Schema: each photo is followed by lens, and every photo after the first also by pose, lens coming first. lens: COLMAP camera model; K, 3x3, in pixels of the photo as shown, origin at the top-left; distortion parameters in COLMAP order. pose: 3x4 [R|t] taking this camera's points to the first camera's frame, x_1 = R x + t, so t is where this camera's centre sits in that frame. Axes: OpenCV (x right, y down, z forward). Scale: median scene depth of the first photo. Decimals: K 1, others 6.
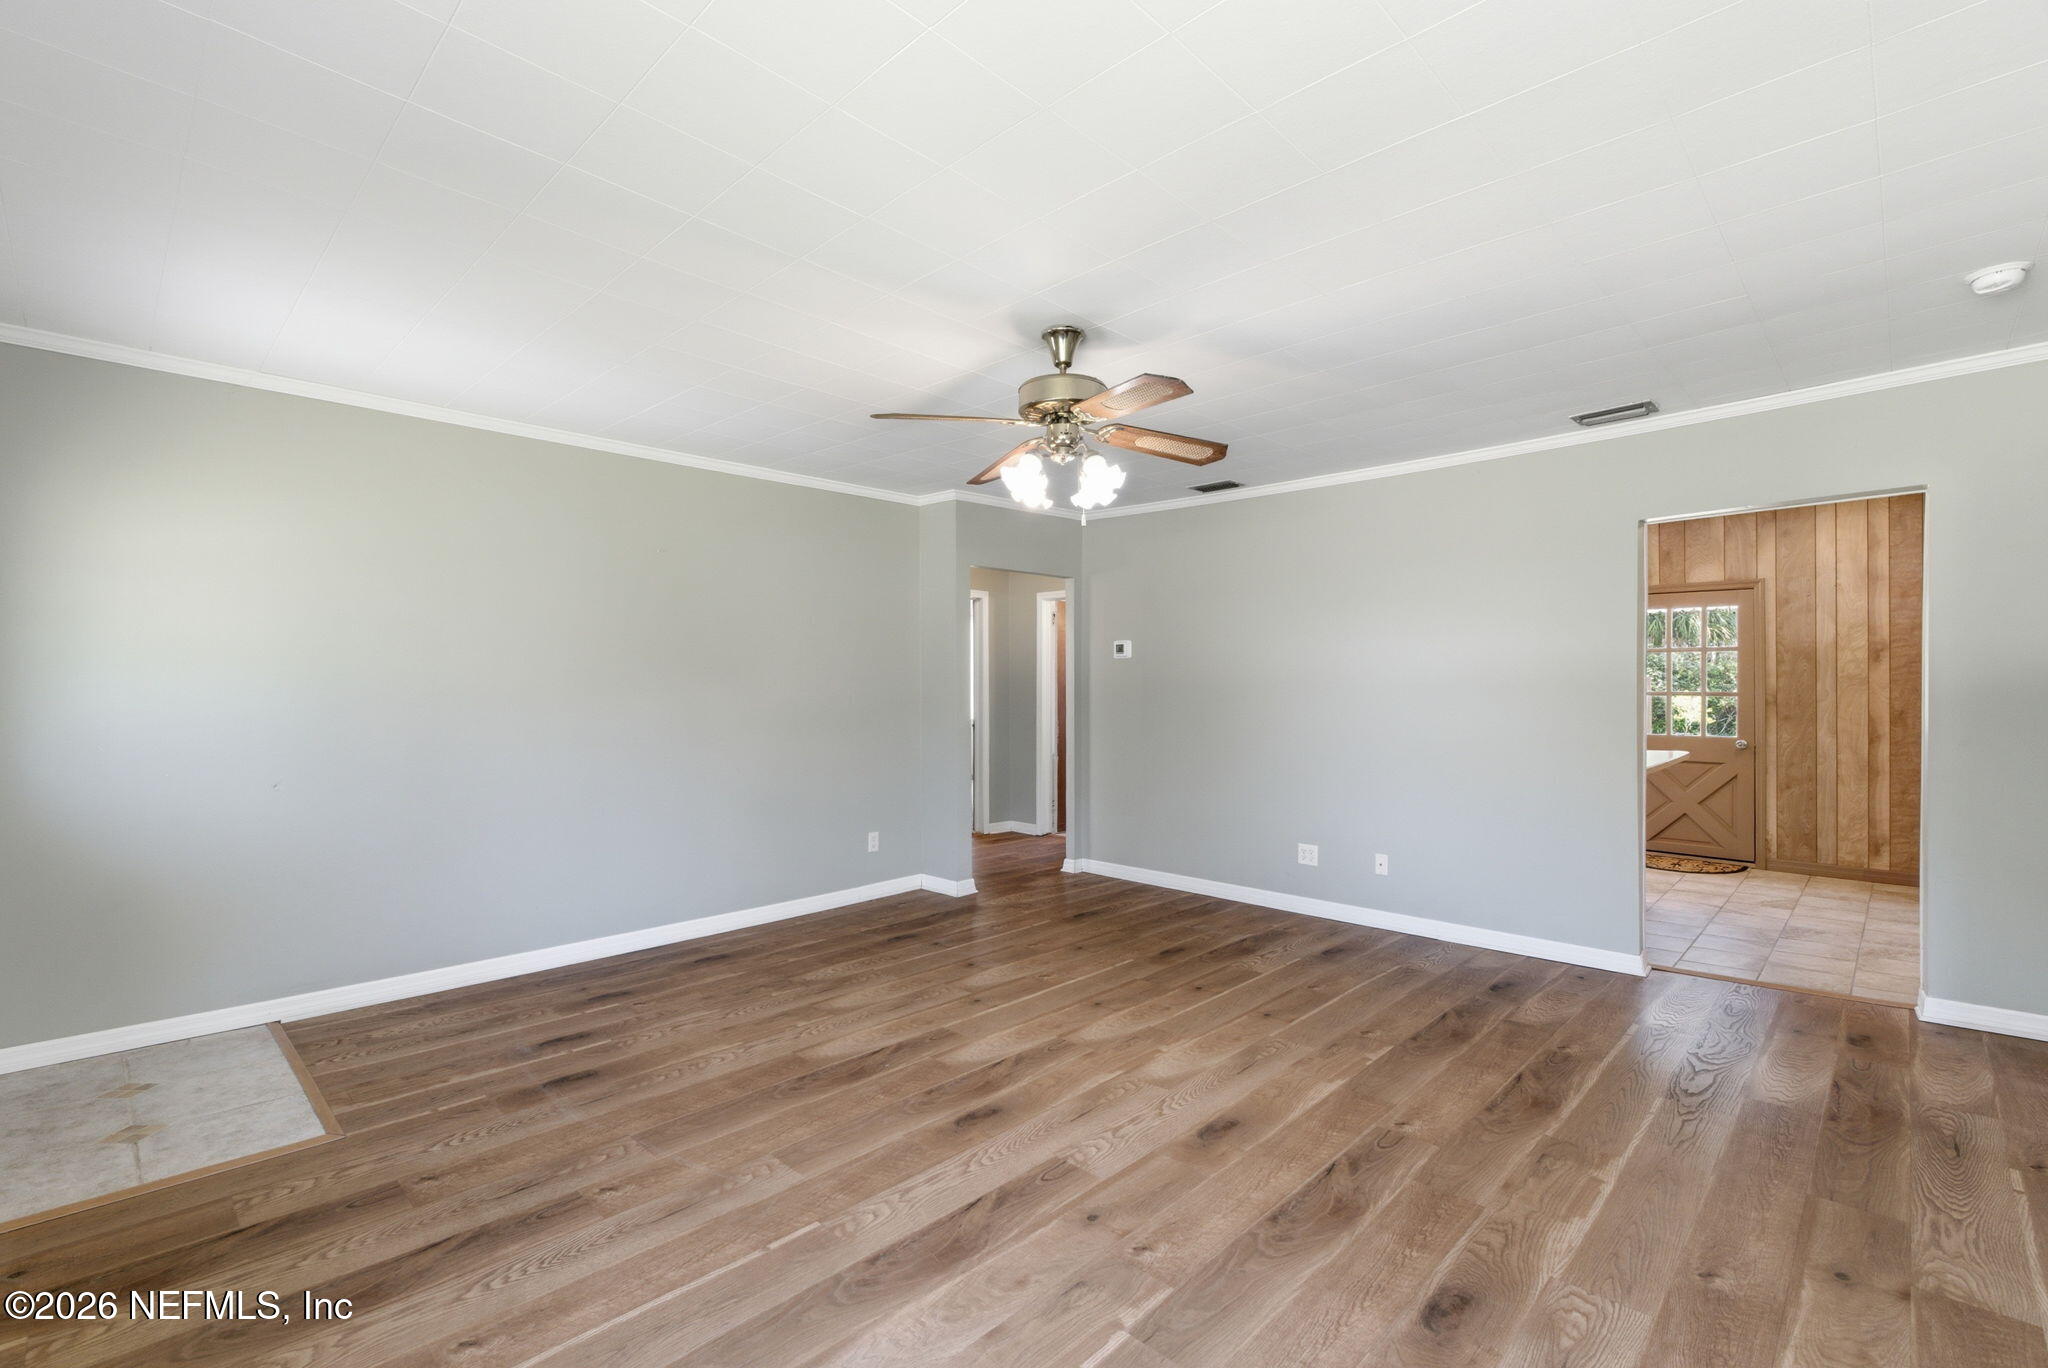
lens RADIAL K [[930.2, 0, 1028.5], [0, 930.2, 697.1], [0, 0, 1]] dist [-0.002996, 0.000684]
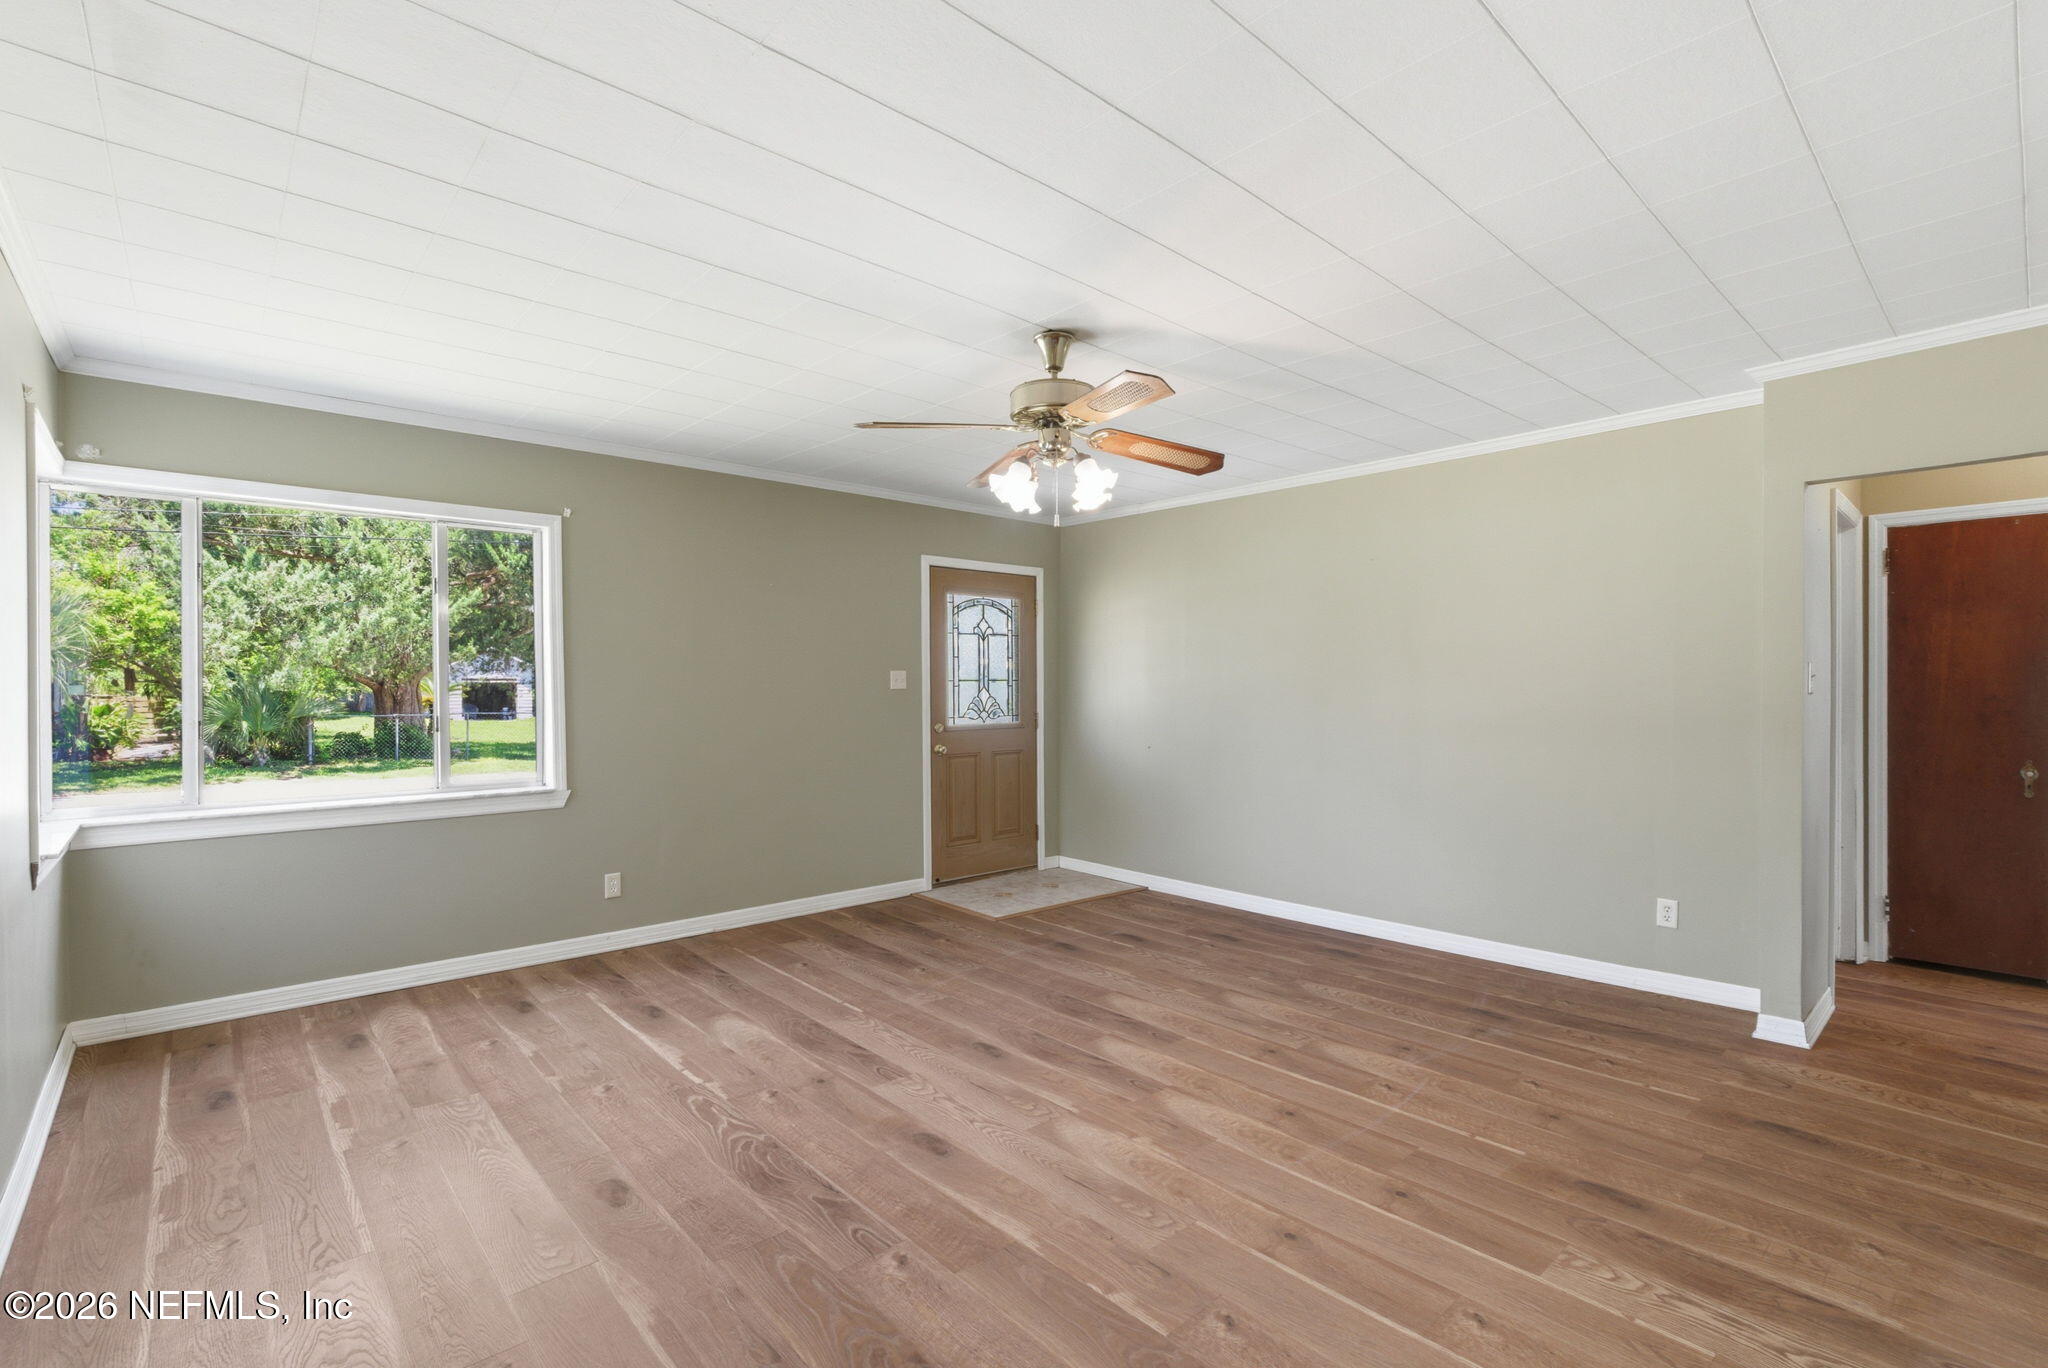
lens RADIAL K [[930.2, 0, 1028.5], [0, 930.2, 697.1], [0, 0, 1]] dist [-0.002996, 0.000684]
pose [[-0.078012, 0.009980, -0.996902, 1.000619], [-0.009628, 0.999896, 0.010763, -0.020340], [0.996906, 0.010438, -0.077908, 0.995860]]
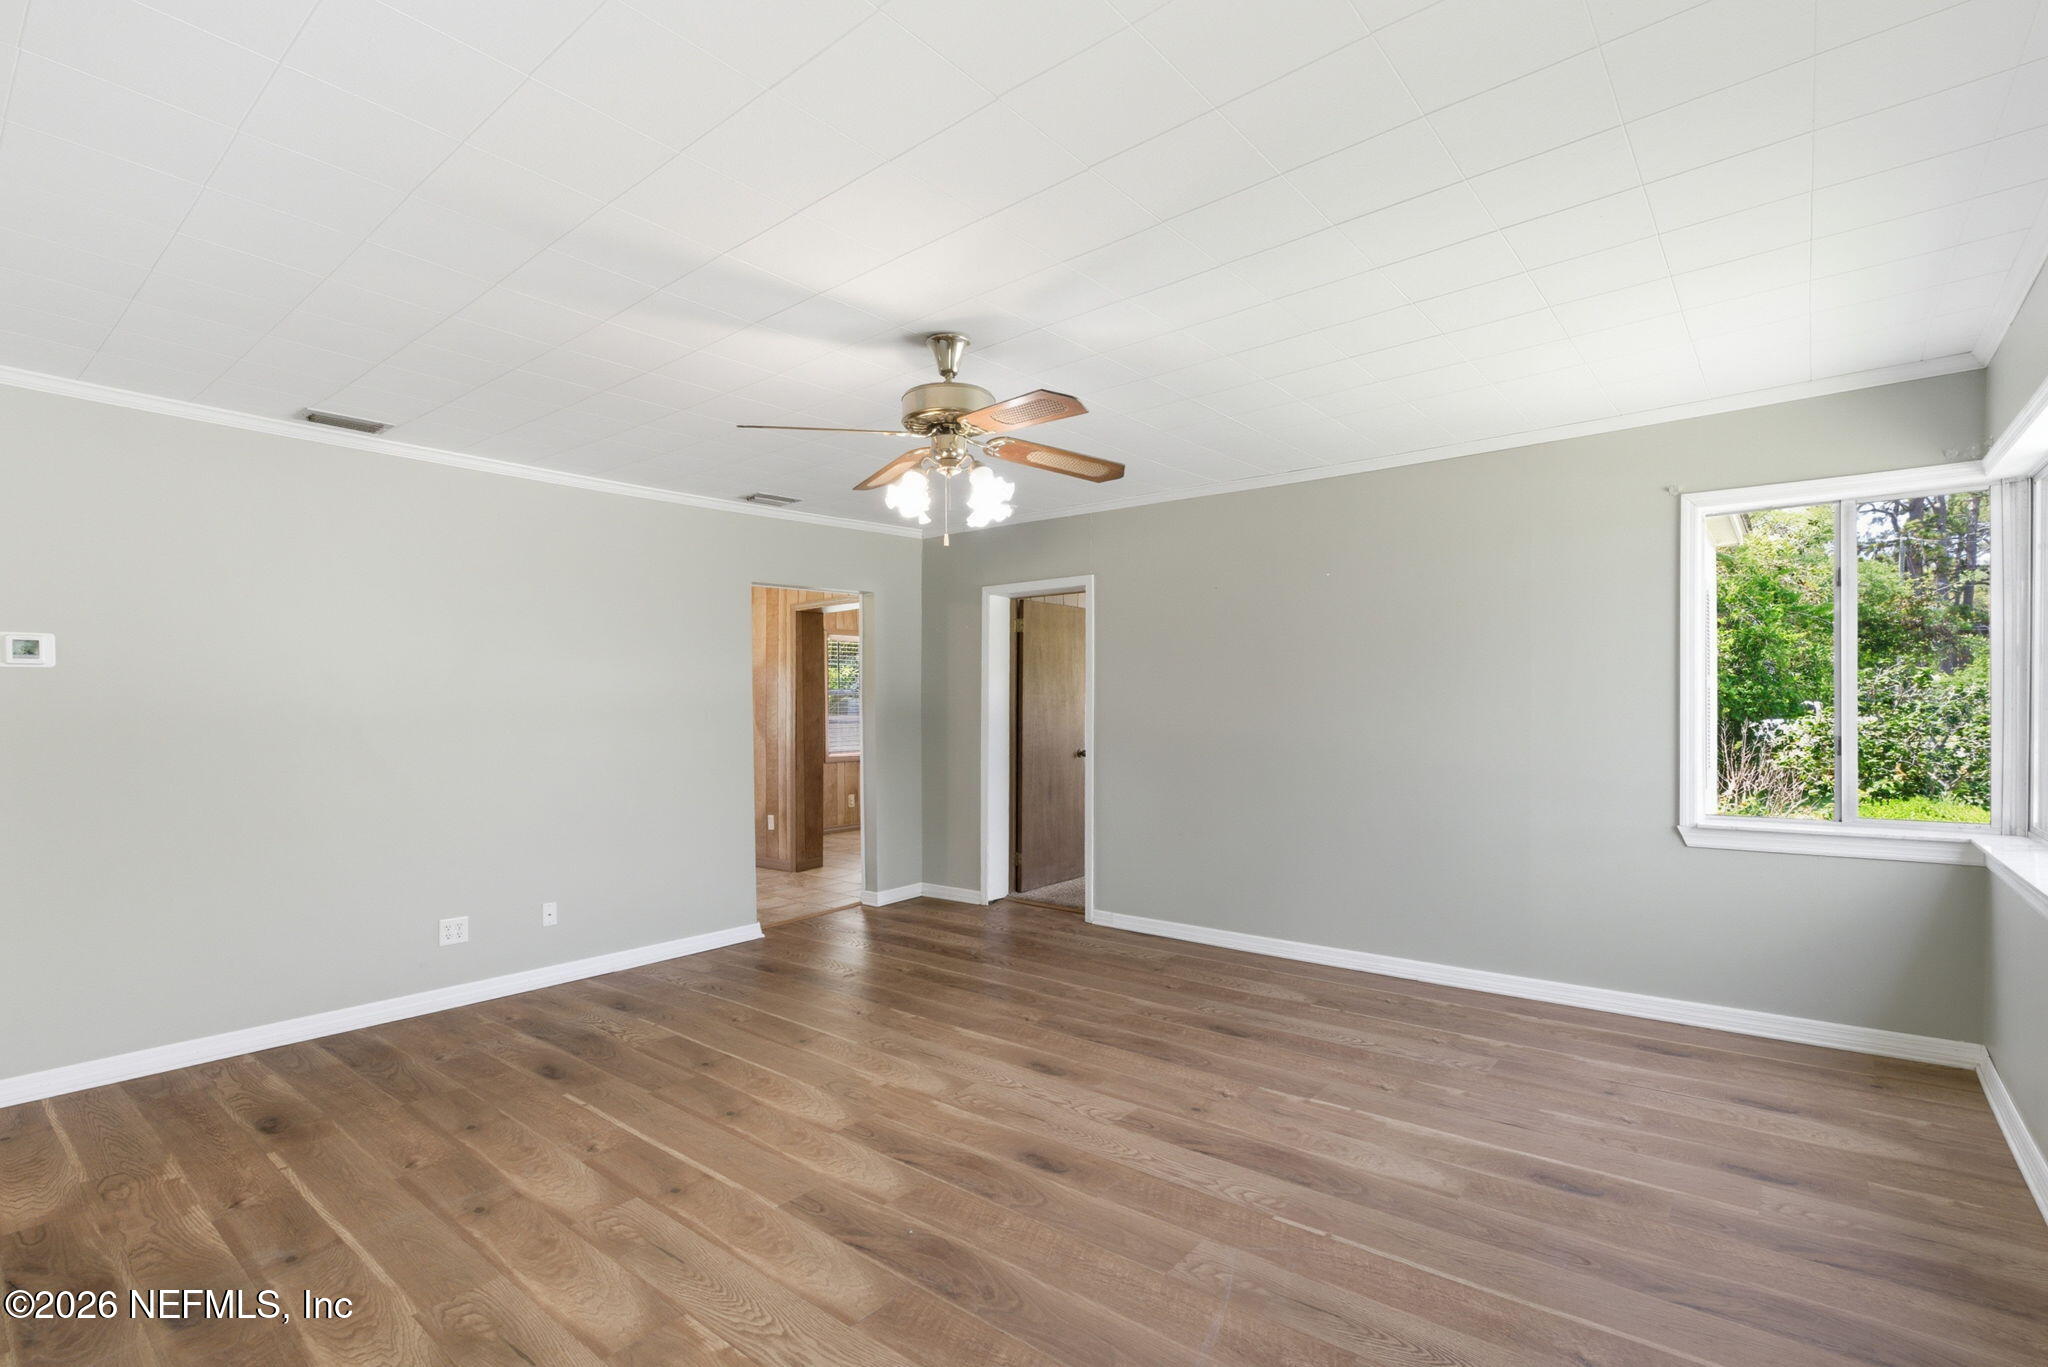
lens RADIAL K [[930.2, 0, 1028.5], [0, 930.2, 696.6], [0, 0, 1]] dist [-0.002996, 0.000684]
pose [[-0.079826, 0.013791, 0.996713, -0.892163], [0.021116, 0.999703, -0.012141, -0.019306], [-0.996585, 0.020077, -0.080094, 0.945554]]
